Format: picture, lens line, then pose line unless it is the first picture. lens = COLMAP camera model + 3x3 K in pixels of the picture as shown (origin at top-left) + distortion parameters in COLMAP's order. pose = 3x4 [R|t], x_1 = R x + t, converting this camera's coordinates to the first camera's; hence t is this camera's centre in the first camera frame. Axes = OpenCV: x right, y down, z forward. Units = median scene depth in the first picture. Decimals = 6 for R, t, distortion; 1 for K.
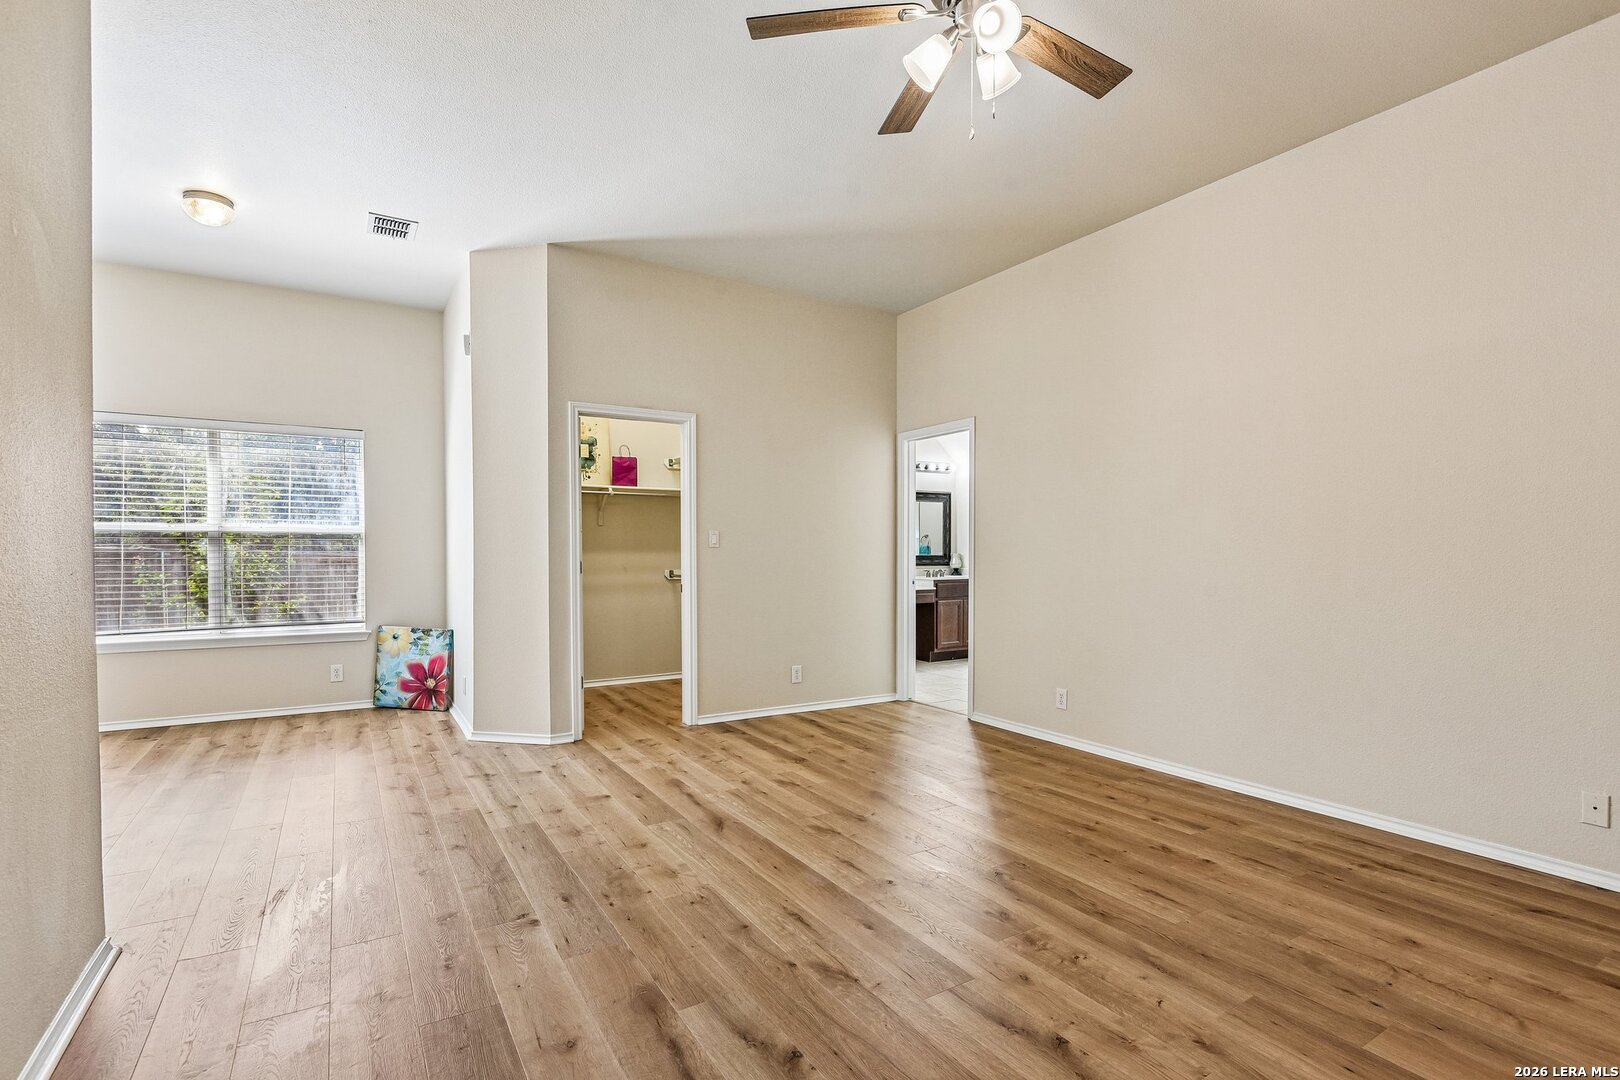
lens RADIAL K [[754.5, 0, 804.6], [0, 754.5, 568.7], [0, 0, 1]] dist [-0.000074, -0.000879]
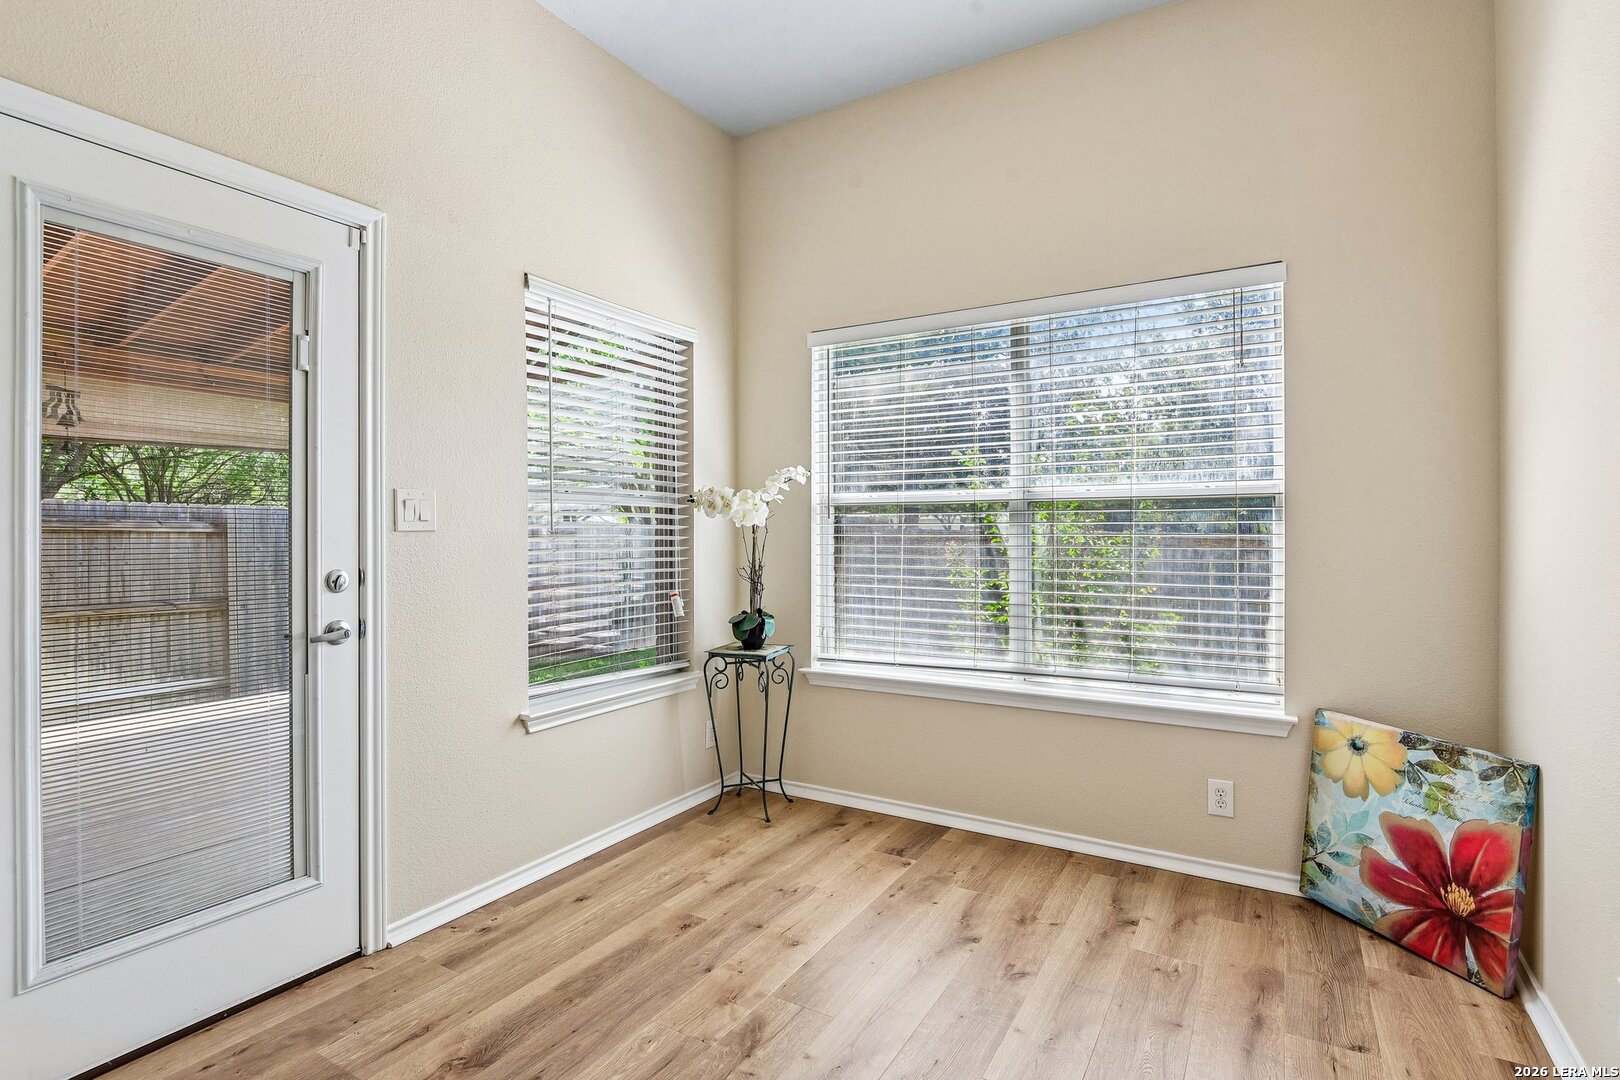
lens RADIAL K [[779.3, 0, 806.6], [0, 779.3, 532.2], [0, 0, 1]] dist [0.002897, -0.012045]
pose [[0.463747, -0.002242, -0.885965, -0.333794], [-0.018165, 0.999763, -0.012038, -0.015201], [0.885781, 0.021676, 0.463596, 0.584639]]
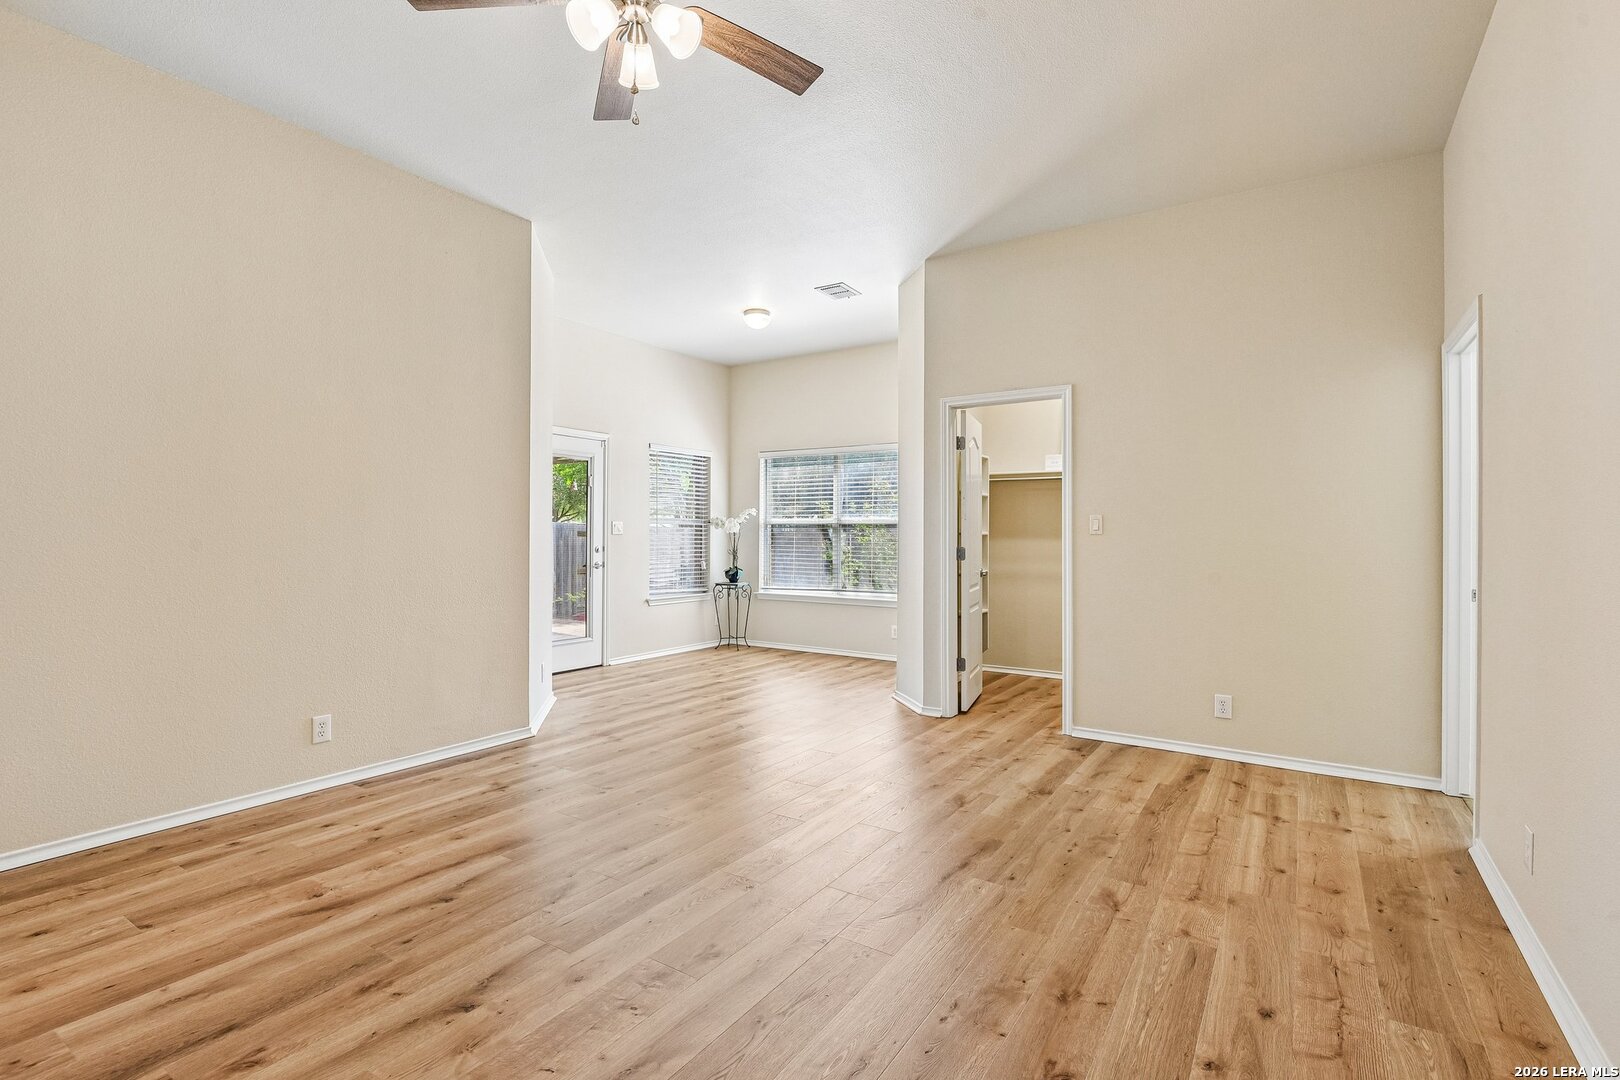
lens RADIAL K [[751.7, 0, 808.3], [0, 751.7, 539.0], [0, 0, 1]] dist [0.000434, -0.008044]
pose [[0.424284, 0.005285, -0.905514, 0.511274], [-0.025412, 0.999659, -0.006072, -0.009323], [0.905173, 0.025587, 0.424274, 0.336159]]
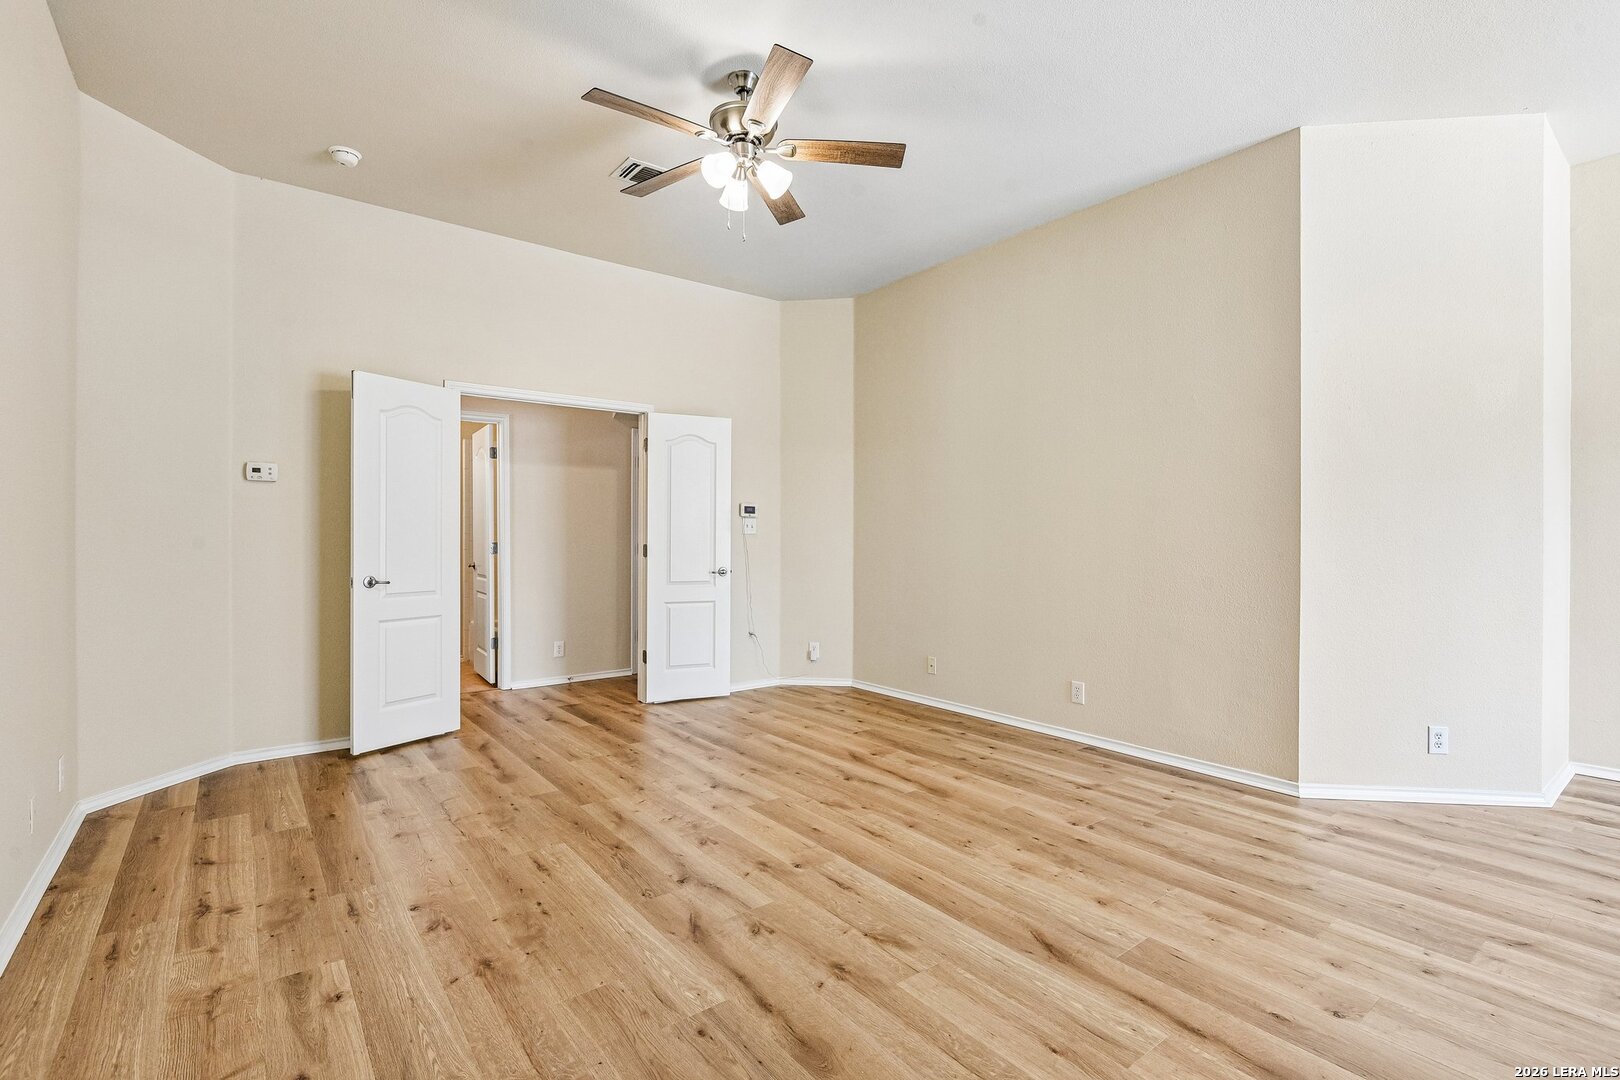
lens RADIAL K [[746.1, 0, 806.4], [0, 746.1, 539.1], [0, 0, 1]] dist [0.001149, -0.006437]
pose [[-0.994687, -0.002866, -0.102906, 0.104934], [-0.005879, 0.999563, 0.028985, -0.024111], [0.102778, 0.029436, -0.994269, 1.012156]]
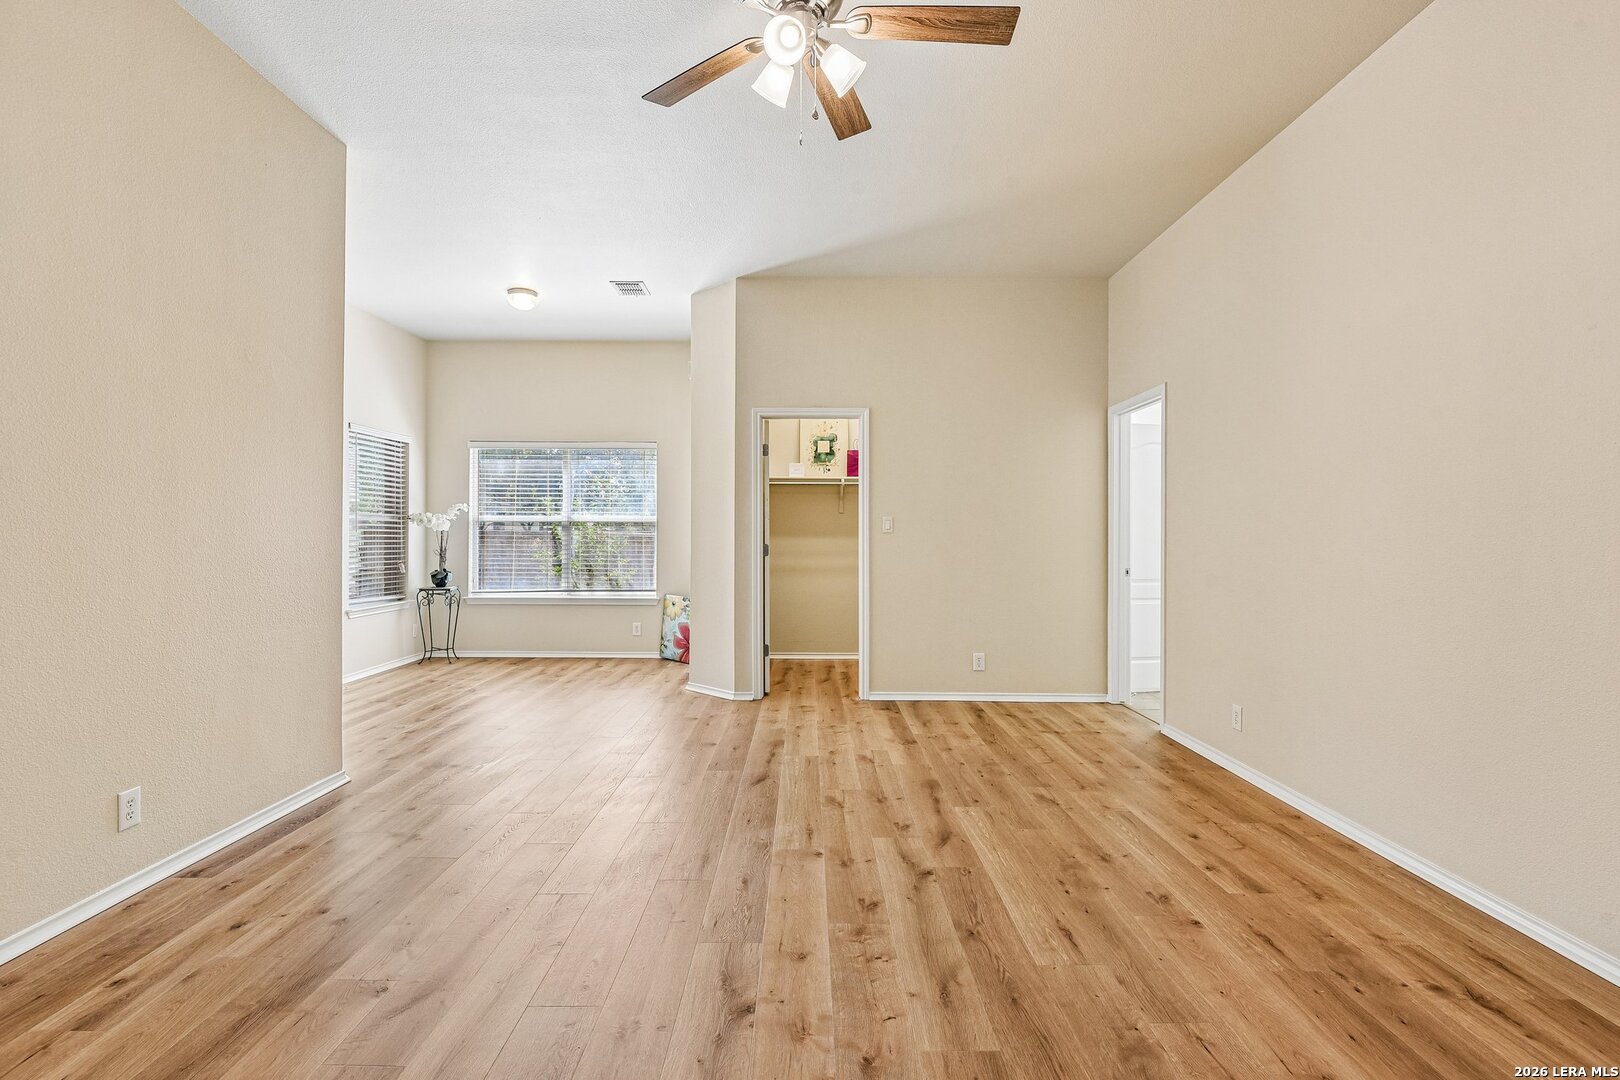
lens RADIAL K [[746.1, 0, 806.4], [0, 746.1, 539.1], [0, 0, 1]] dist [0.001149, -0.006437]
pose [[0.851555, 0.004436, -0.524246, 0.325960], [-0.015368, 0.999746, -0.016502, -0.000532], [0.524040, 0.022109, 0.851407, 0.054799]]
